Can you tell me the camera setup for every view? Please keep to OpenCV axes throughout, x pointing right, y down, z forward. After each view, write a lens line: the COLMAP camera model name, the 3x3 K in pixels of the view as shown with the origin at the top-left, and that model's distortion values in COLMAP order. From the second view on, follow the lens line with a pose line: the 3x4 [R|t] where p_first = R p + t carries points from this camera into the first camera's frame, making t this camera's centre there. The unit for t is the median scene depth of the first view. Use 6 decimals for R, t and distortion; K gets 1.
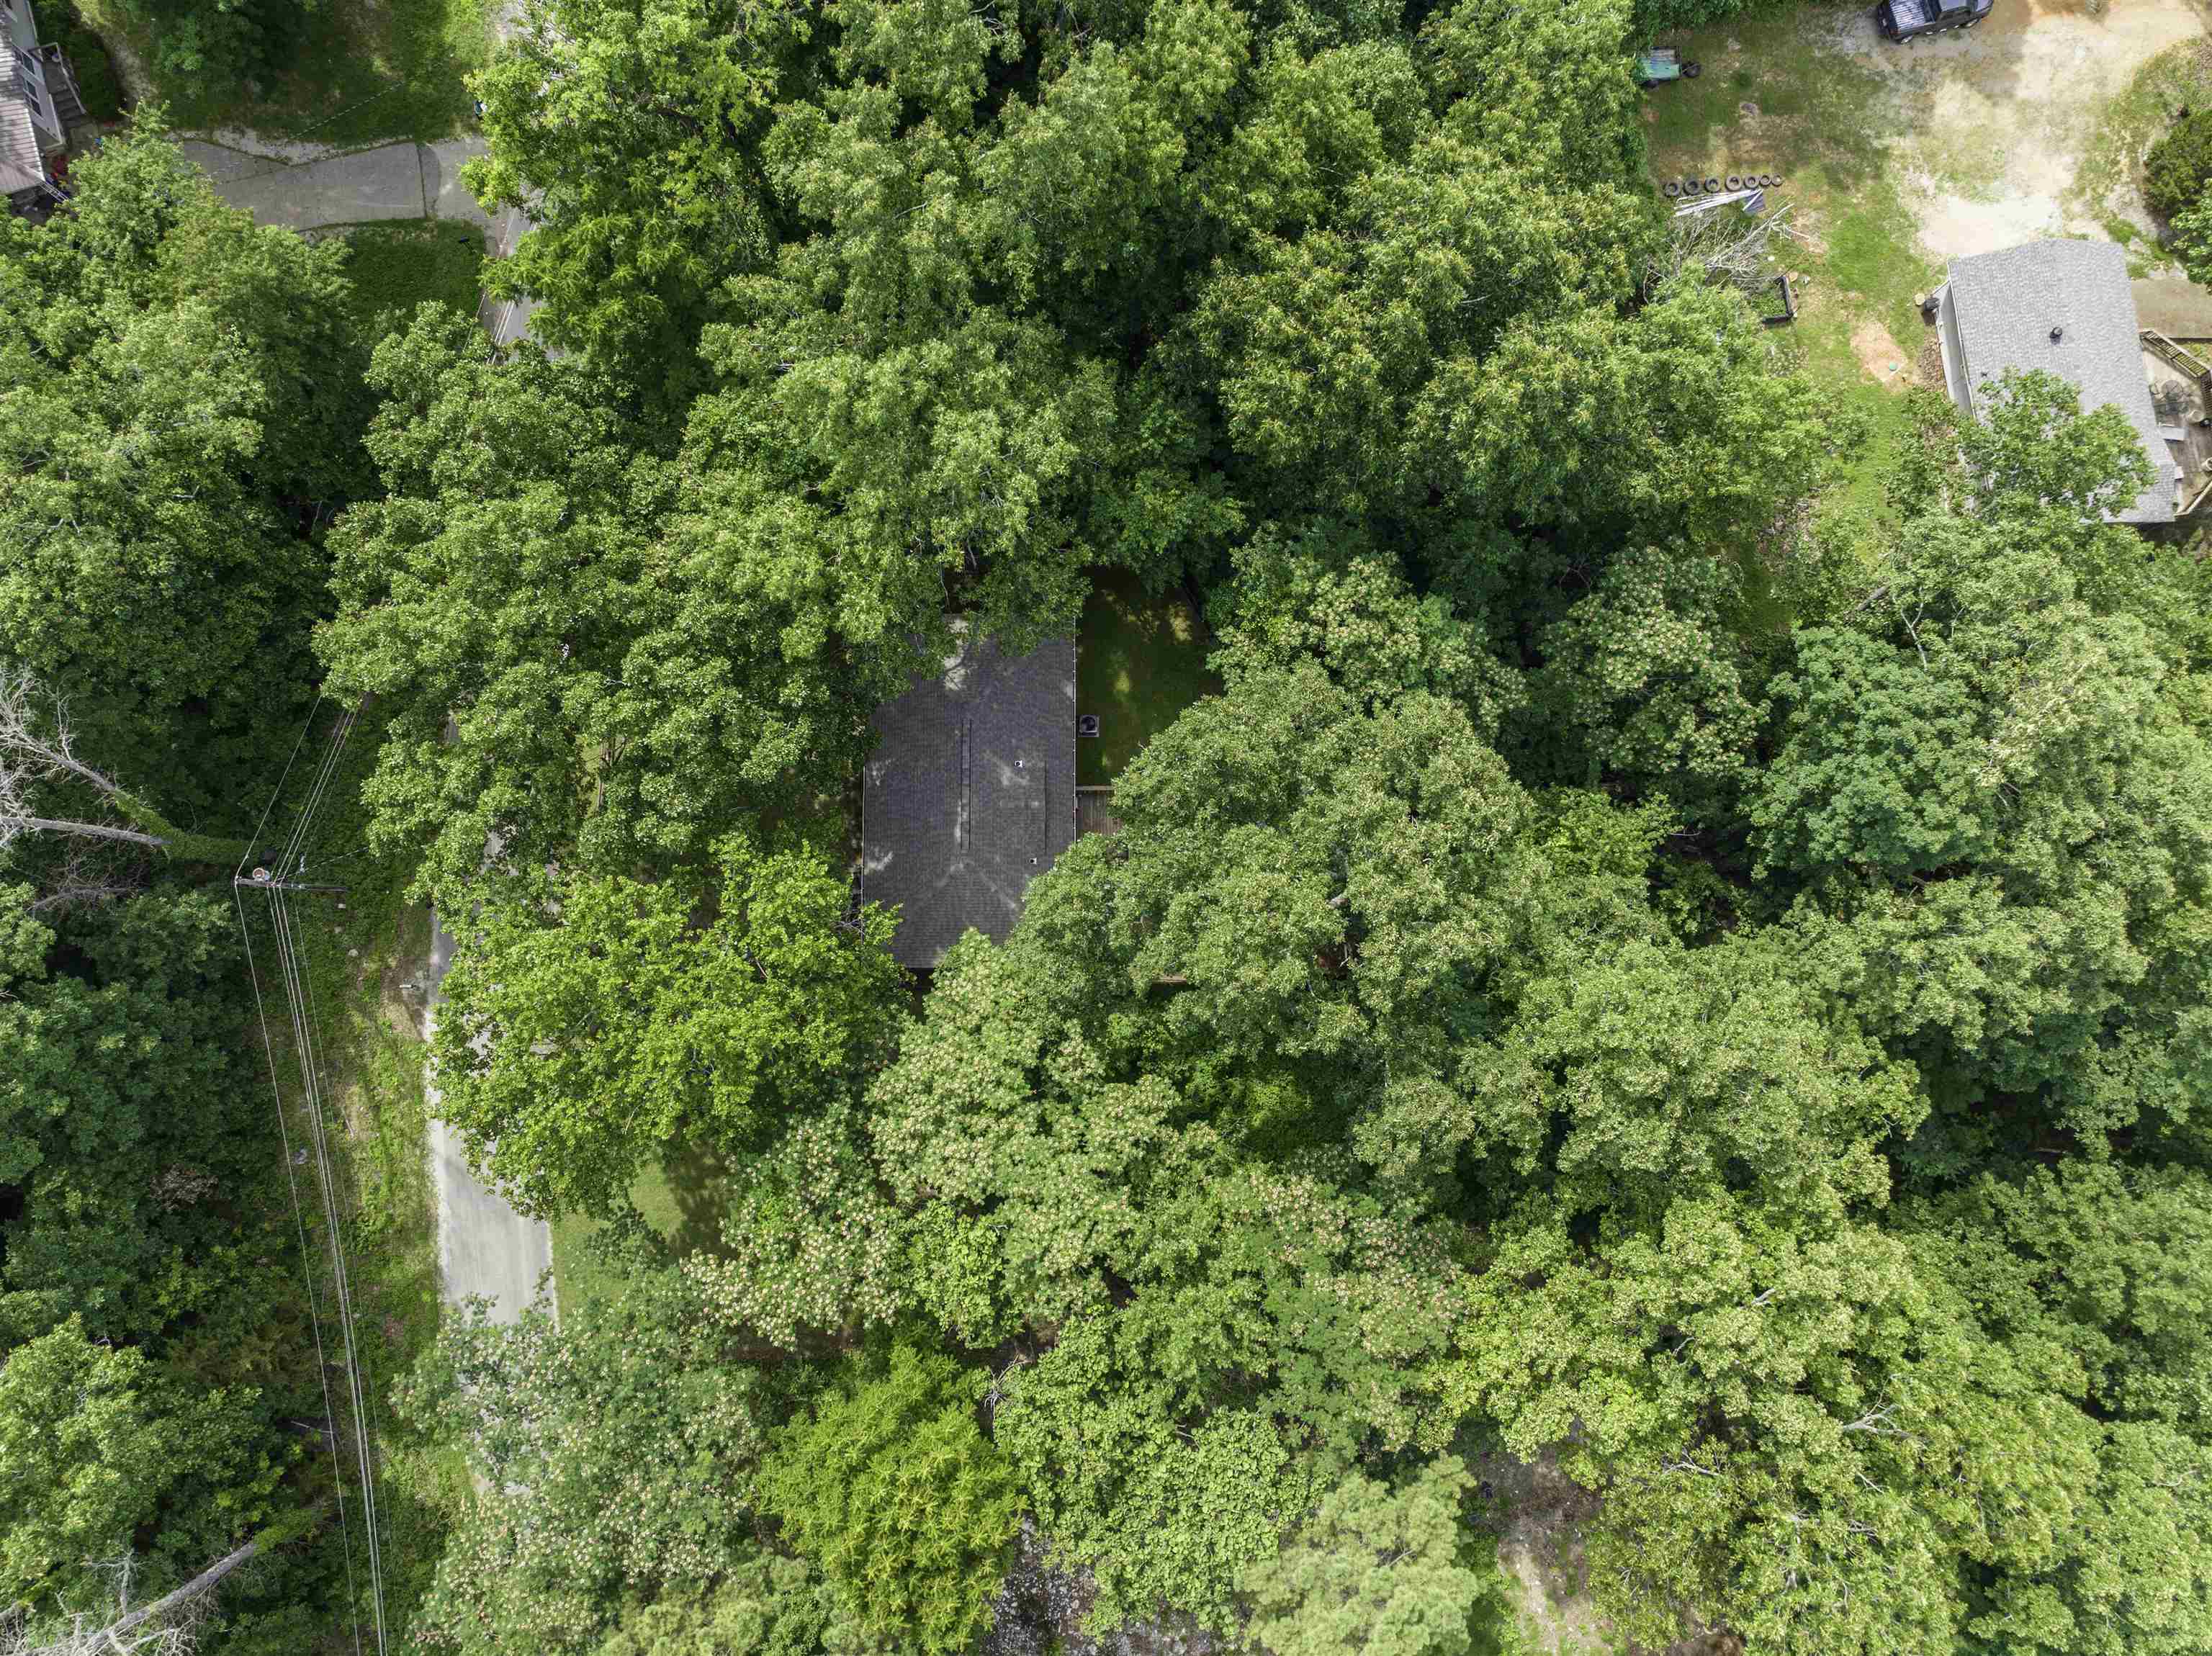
lens RADIAL K [[1467.5, 0, 1097.3], [0, 1467.5, 822.6], [0, 0, 1]] dist [-0.044628, 0.031874]
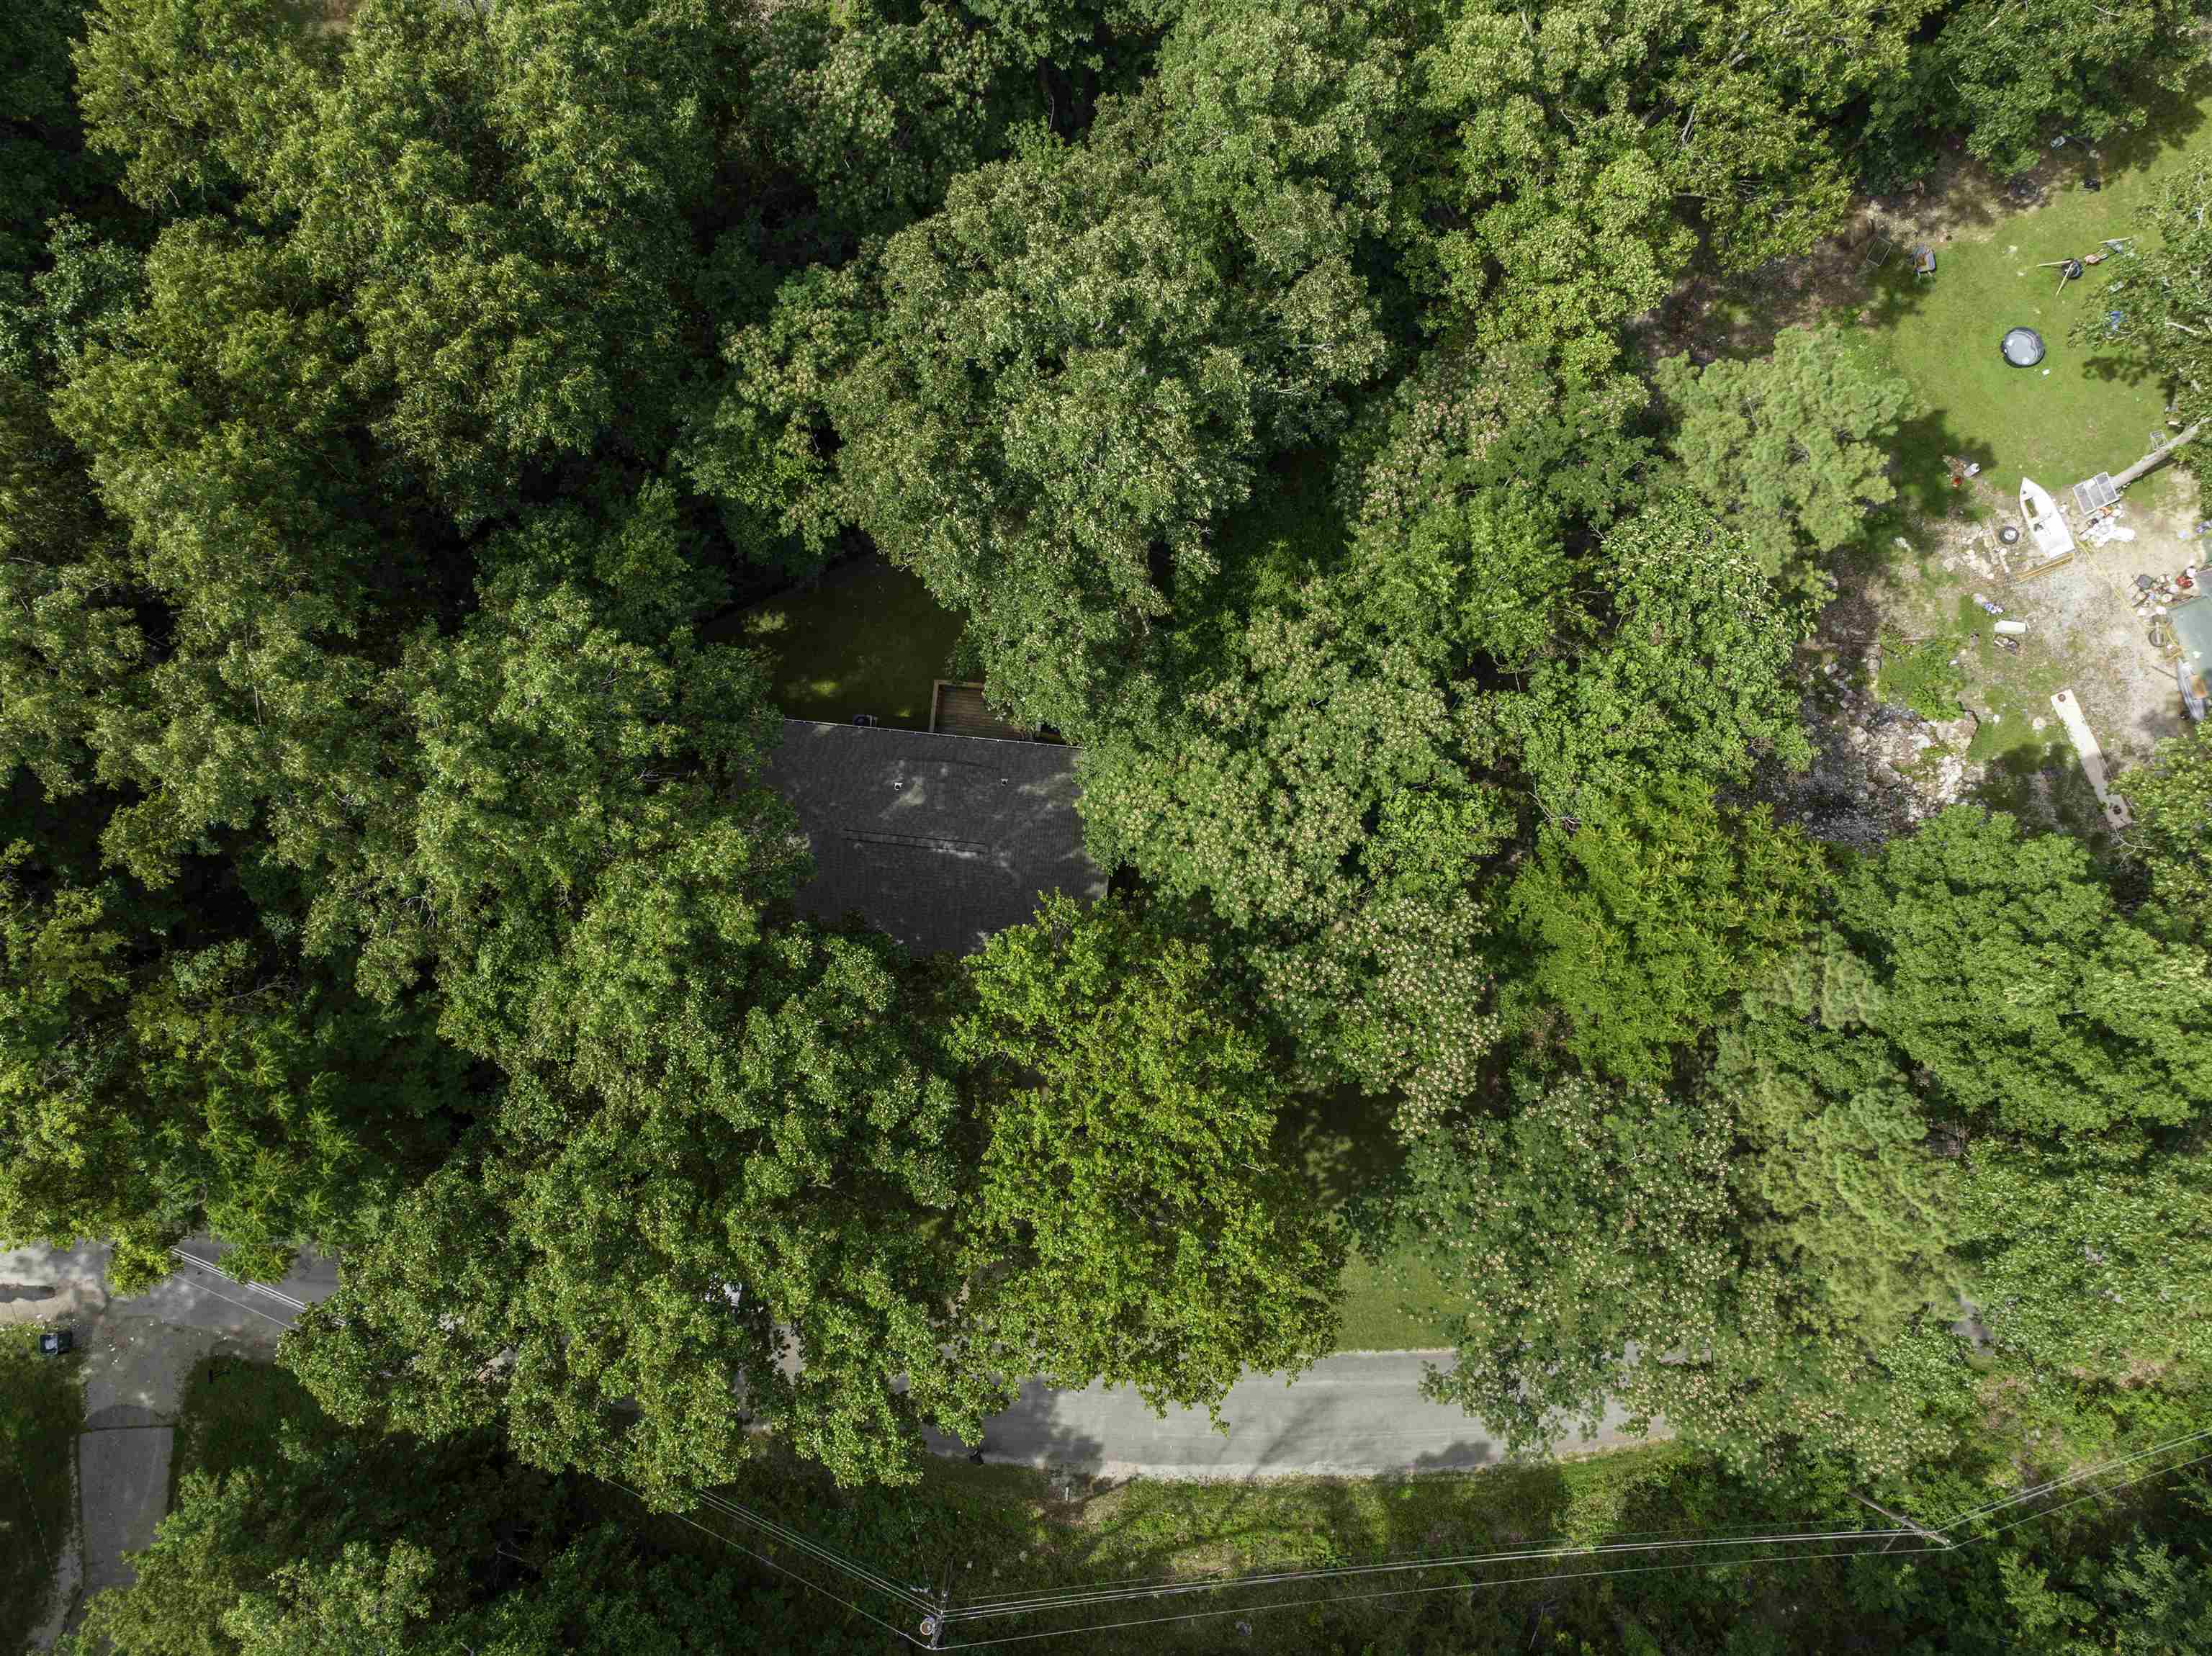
lens RADIAL K [[1467.5, 0, 1097.3], [0, 1467.5, 822.6], [0, 0, 1]] dist [-0.044628, 0.031874]
pose [[0.099579, -0.988679, 0.112244, -0.213937], [0.989519, 0.110250, 0.093253, 0.001419], [-0.104572, 0.101781, 0.989295, 0.088084]]
